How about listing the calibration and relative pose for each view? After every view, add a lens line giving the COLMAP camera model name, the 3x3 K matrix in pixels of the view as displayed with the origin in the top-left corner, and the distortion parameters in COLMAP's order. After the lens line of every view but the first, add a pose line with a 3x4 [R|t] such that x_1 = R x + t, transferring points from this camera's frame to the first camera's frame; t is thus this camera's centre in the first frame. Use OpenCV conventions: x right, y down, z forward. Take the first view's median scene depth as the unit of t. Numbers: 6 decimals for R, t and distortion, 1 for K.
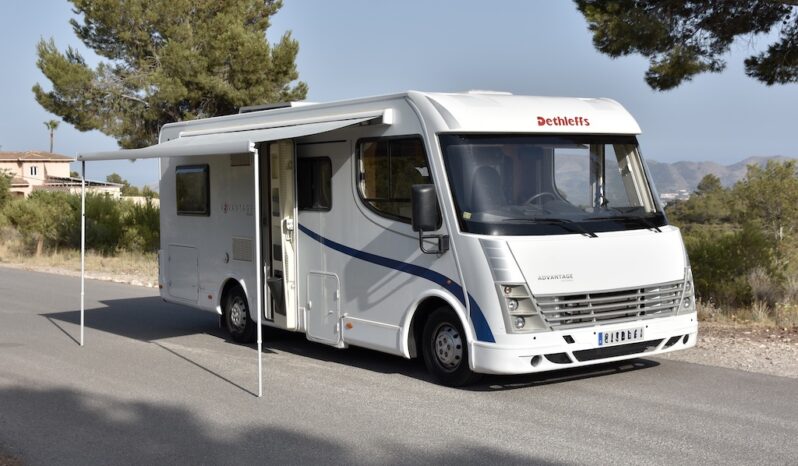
lens RADIAL K [[1037.7, 0, 399.0], [0, 1037.7, 233.0], [0, 0, 1]] dist [0.002054, 0.634786]
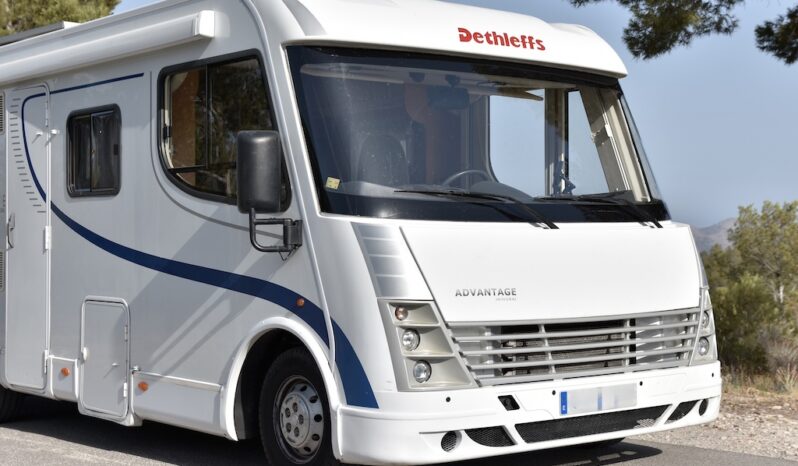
lens RADIAL K [[1277.5, 0, 420.4], [0, 1277.5, 212.8], [0, 0, 1]] dist [0.125302, 0.005847]
pose [[0.996257, 0.013913, 0.085317, 0.049244], [-0.008011, 0.997575, -0.069133, 0.043278], [-0.086072, 0.068191, 0.993952, 0.273490]]
